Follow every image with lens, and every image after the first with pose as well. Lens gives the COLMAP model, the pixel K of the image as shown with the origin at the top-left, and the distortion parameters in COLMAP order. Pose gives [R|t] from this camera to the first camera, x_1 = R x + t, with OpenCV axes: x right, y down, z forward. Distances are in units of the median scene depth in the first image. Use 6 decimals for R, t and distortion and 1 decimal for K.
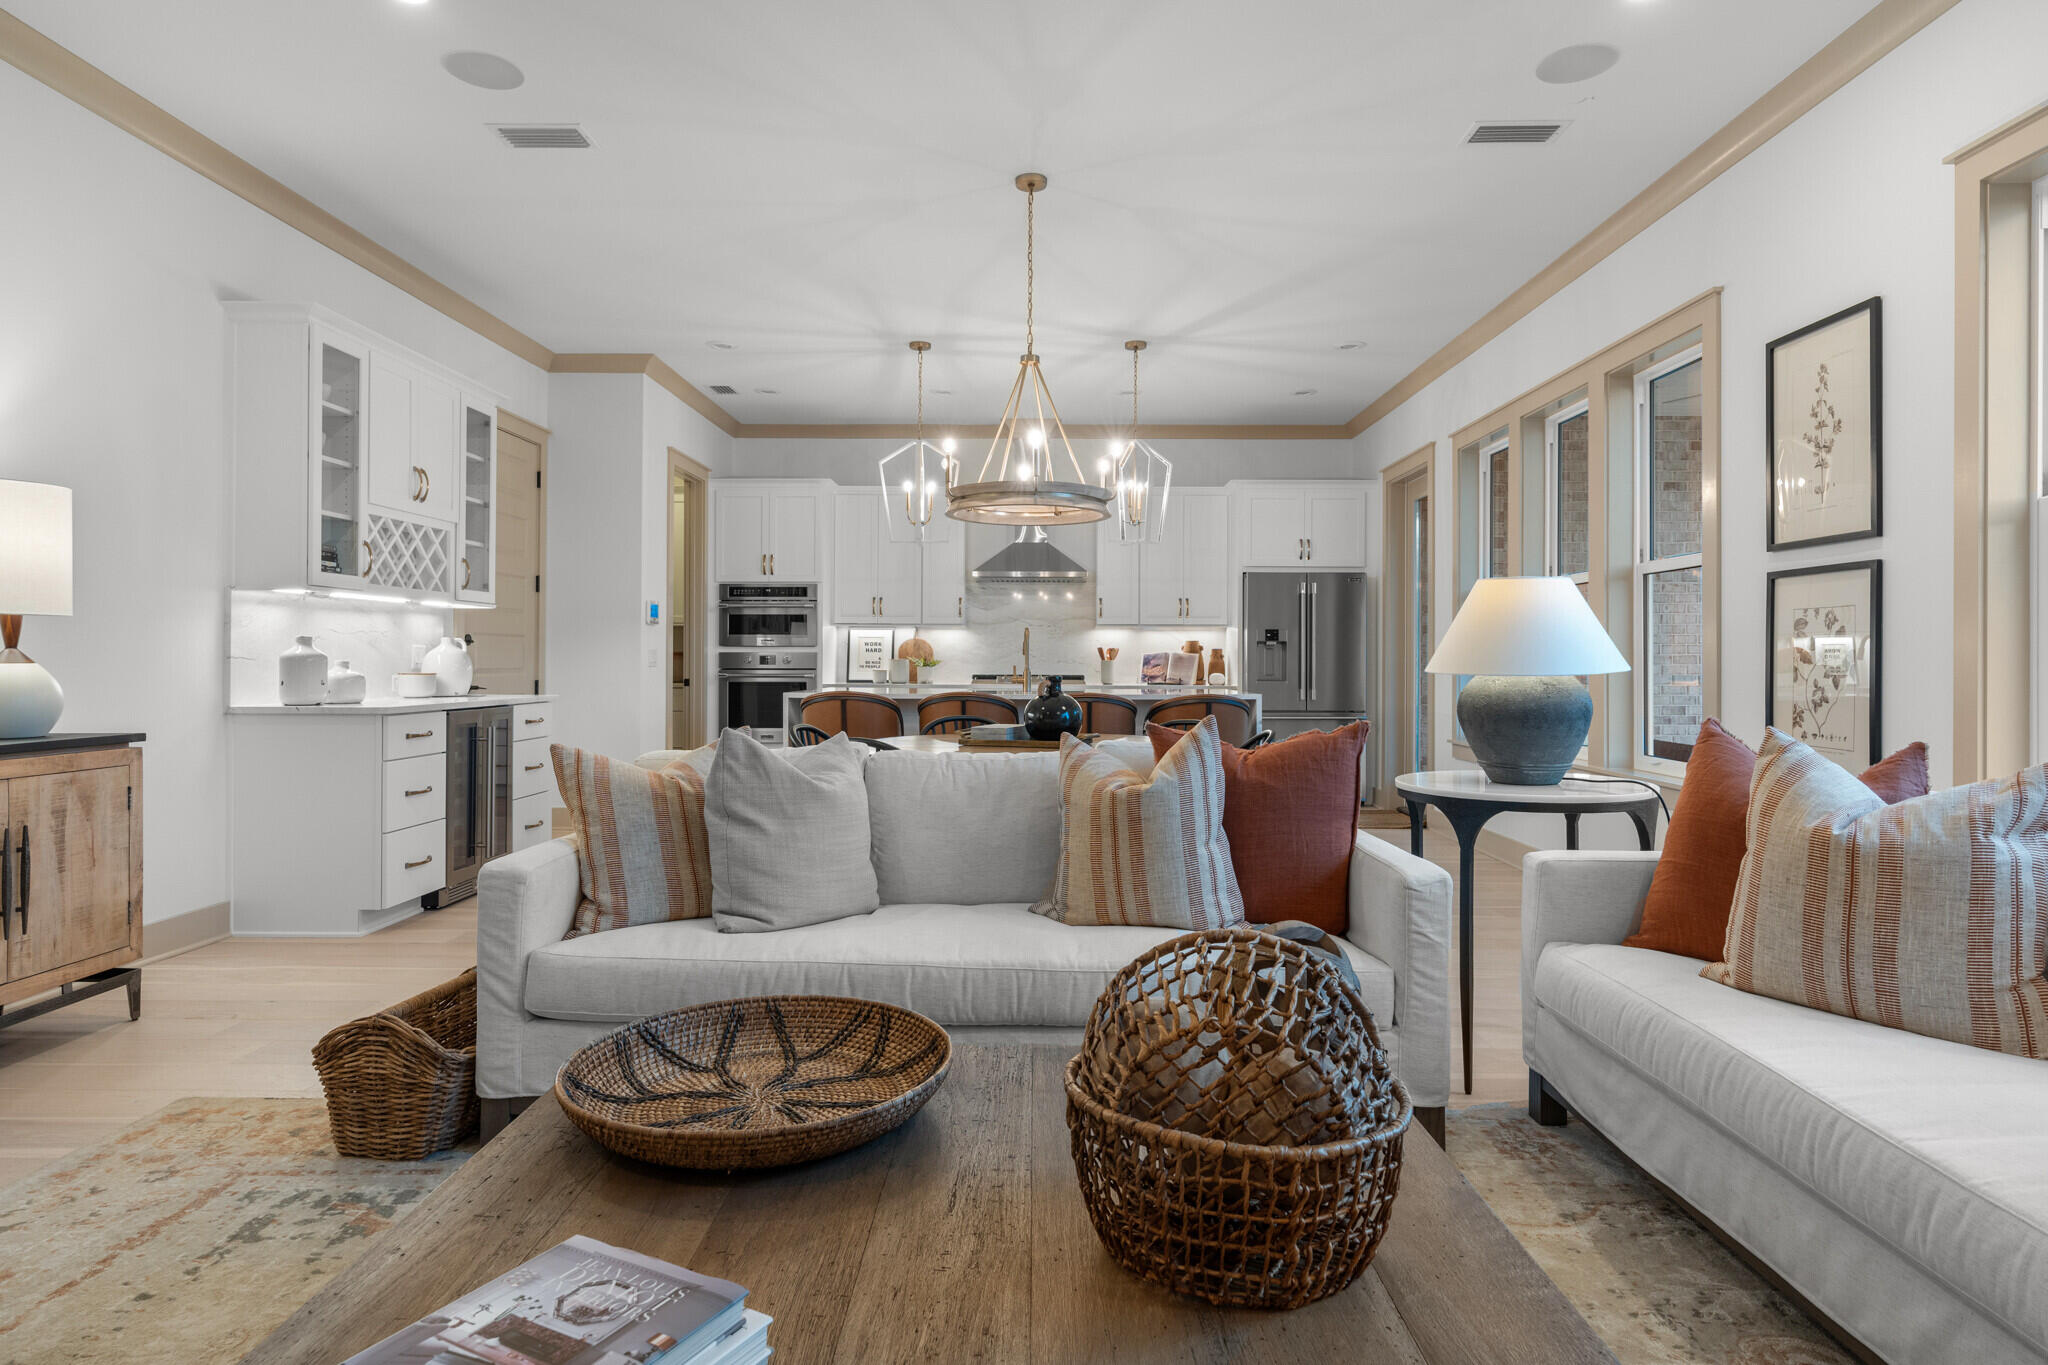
lens RADIAL K [[1211.9, 0, 1025.1], [0, 1211.9, 659.0], [0, 0, 1]] dist [0.001091, 0.000358]
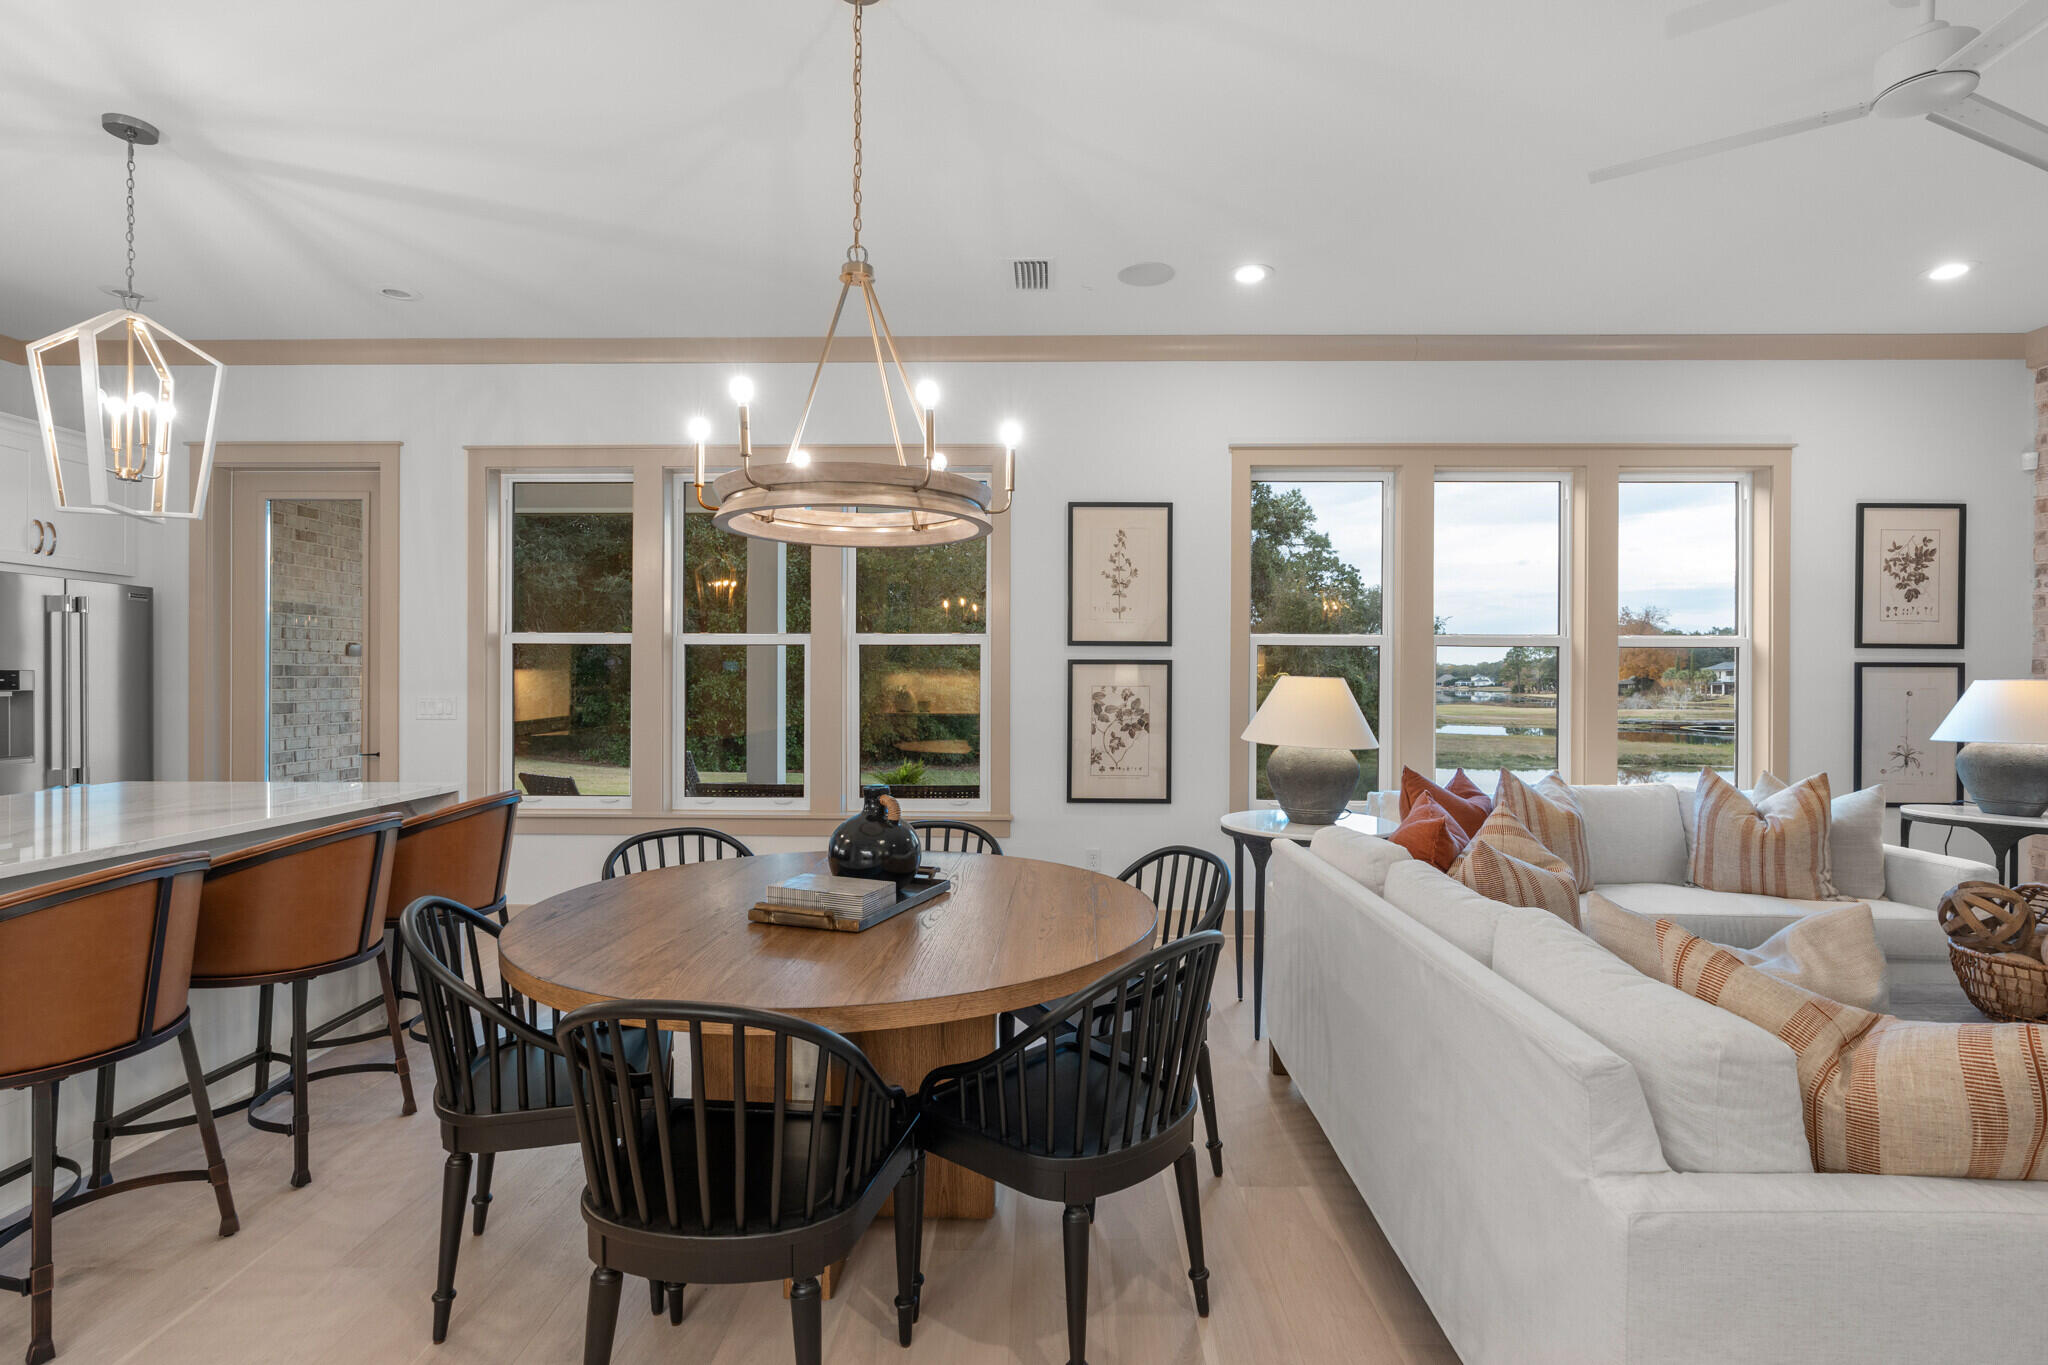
lens RADIAL K [[976.6, 0, 1024.0], [0, 976.6, 682.5], [0, 0, 1]] dist [0.045644, 0.000120]
pose [[0.013350, -0.008169, 0.999878, -0.264251], [-0.006536, 0.999945, 0.008257, -0.024921], [-0.999890, -0.006646, 0.013296, 0.485753]]
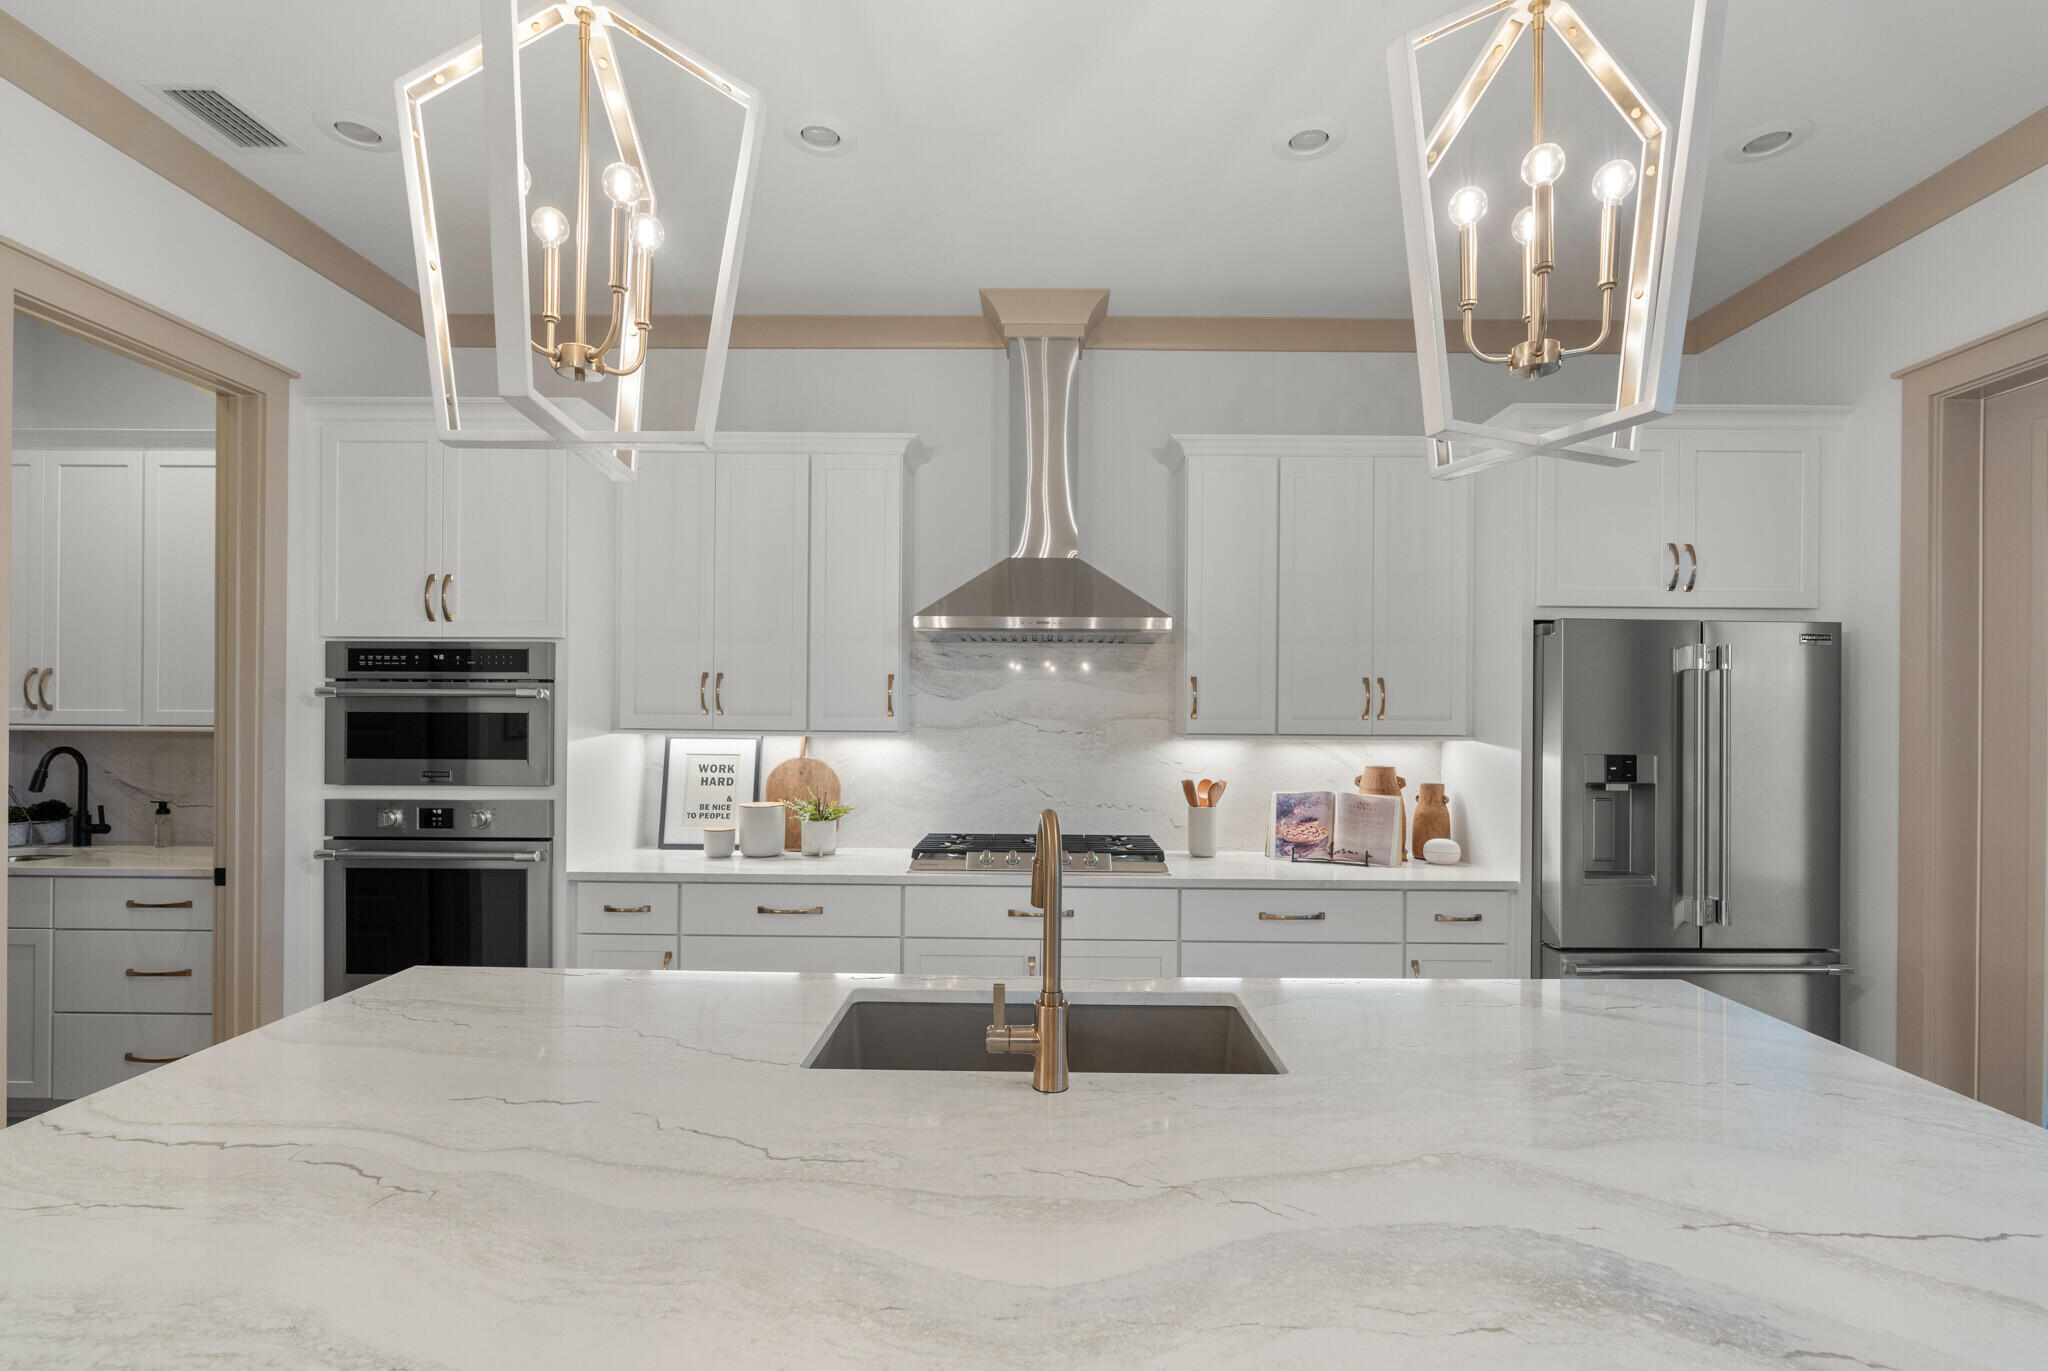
lens RADIAL K [[939.0, 0, 1024.0], [0, 939.0, 685.5], [0, 0, 1]] dist [-0.000483, -0.000055]
pose [[0.999981, 0.004755, 0.004005, -0.004376], [-0.004648, 0.999645, -0.026250, -0.037430], [-0.004128, 0.026231, 0.999647, 0.645825]]
